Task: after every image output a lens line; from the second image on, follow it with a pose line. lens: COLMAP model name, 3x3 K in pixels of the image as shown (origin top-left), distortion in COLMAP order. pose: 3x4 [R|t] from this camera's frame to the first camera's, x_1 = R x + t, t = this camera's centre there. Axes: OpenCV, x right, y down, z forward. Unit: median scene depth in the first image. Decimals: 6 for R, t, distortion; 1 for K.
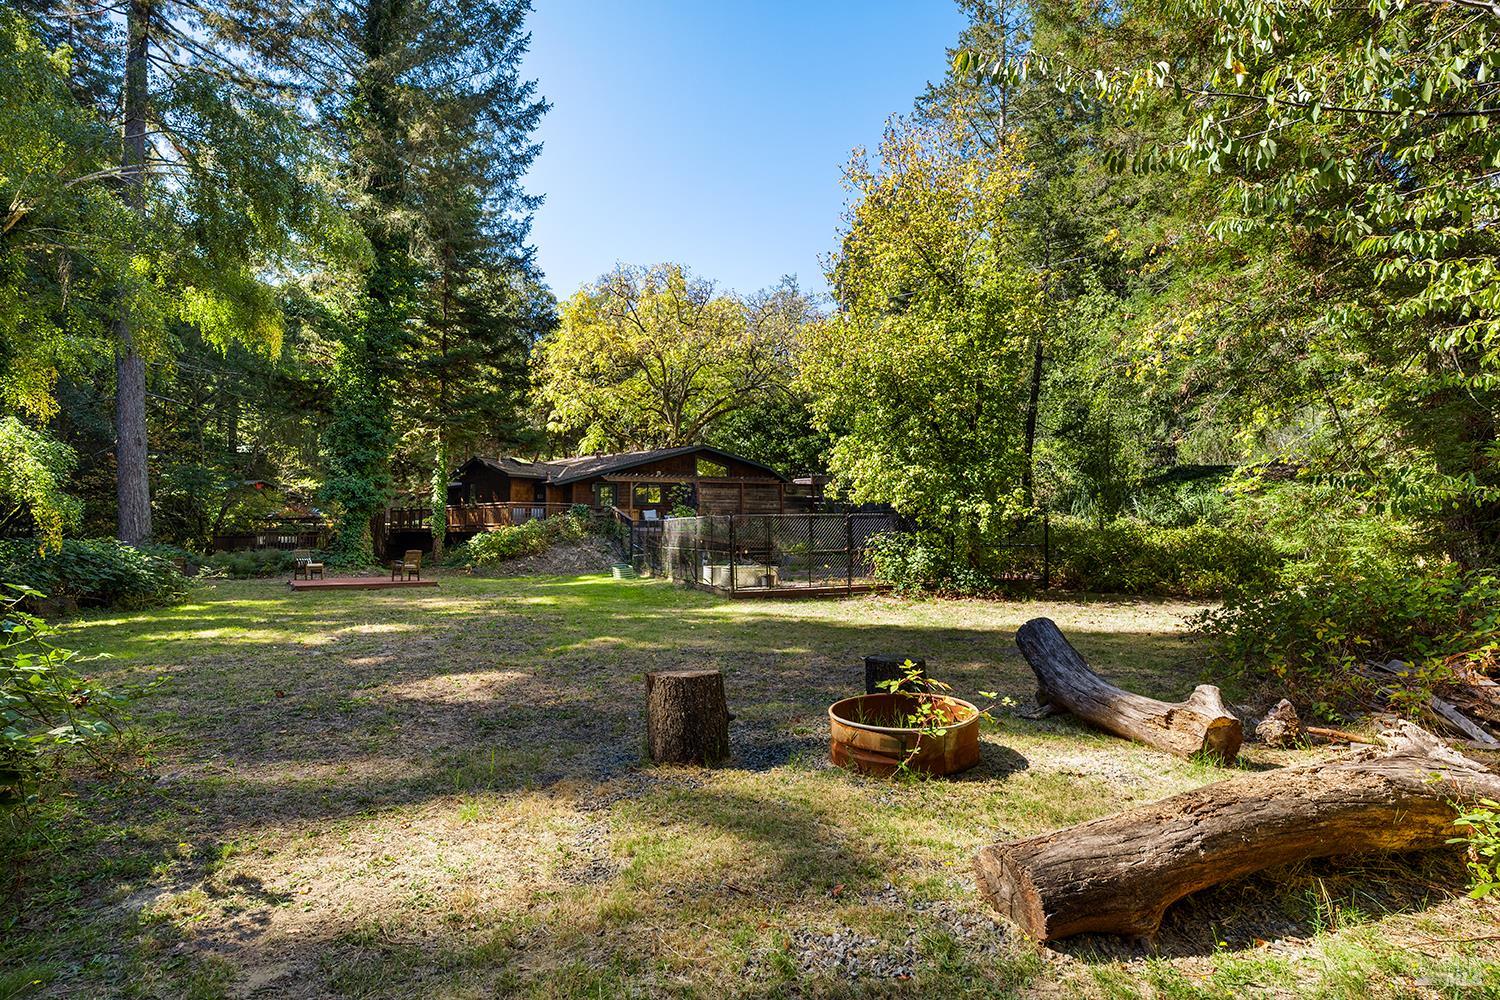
lens RADIAL K [[741.2, 0, 750.0], [0, 741.2, 500.0], [0, 0, 1]] dist [0.001312, -0.000050]
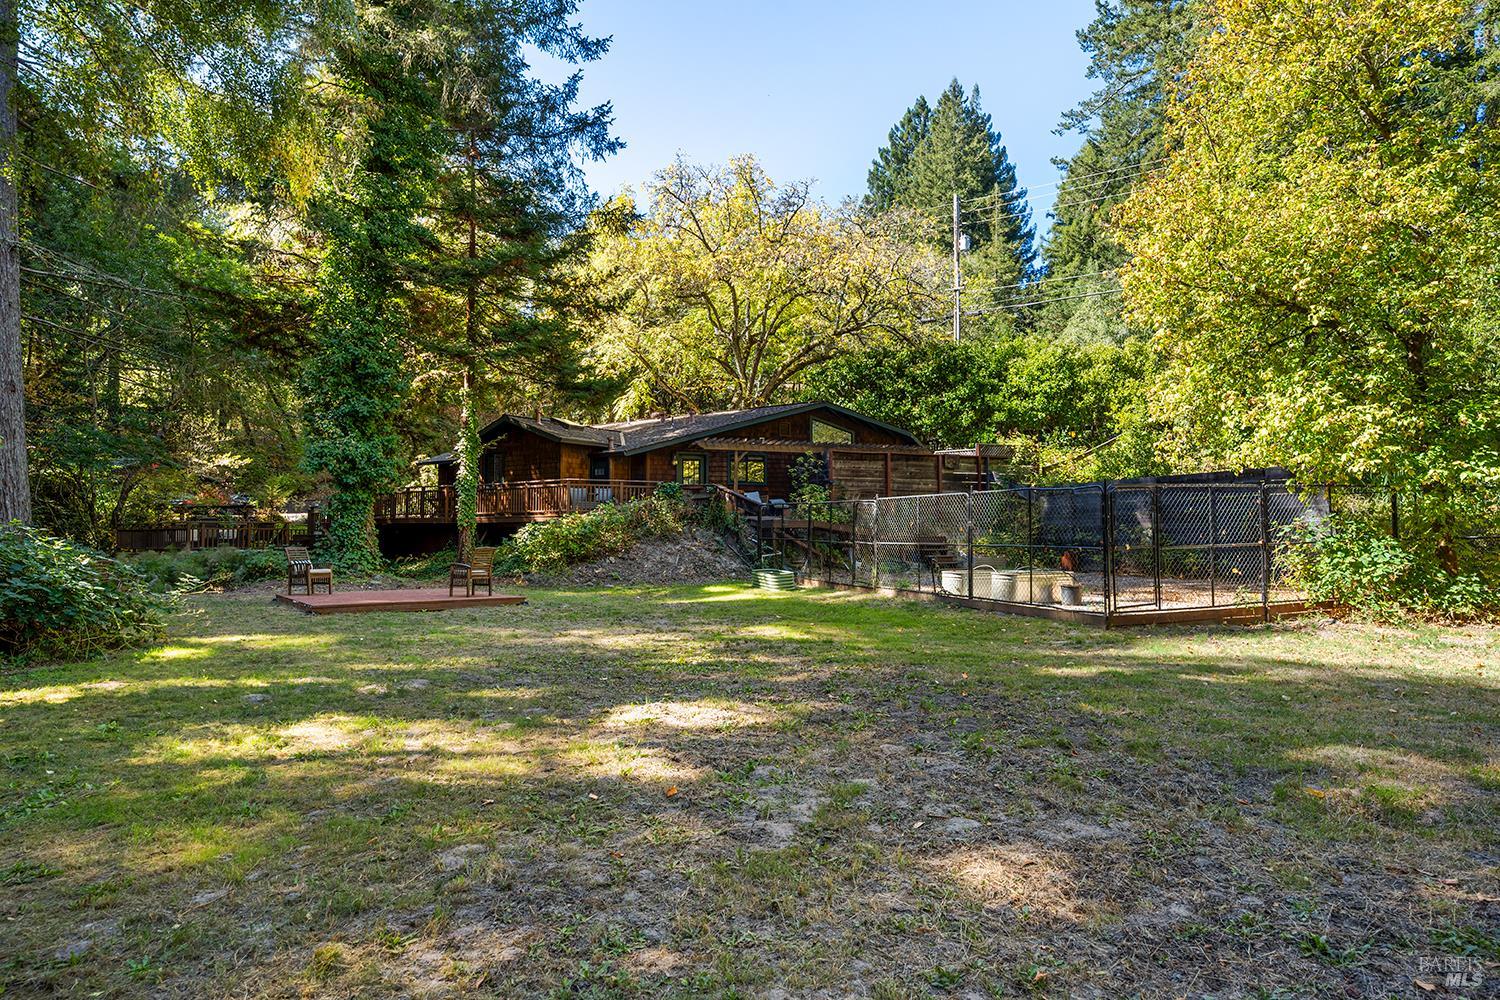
lens RADIAL K [[869.5, 0, 750.0], [0, 869.5, 500.0], [0, 0, 1]] dist [-0.004144, 0.000568]
pose [[0.999057, 0.000758, 0.043413, -0.193419], [-0.001142, 0.999961, 0.008810, 0.015558], [-0.043404, -0.008851, 0.999018, 0.189205]]
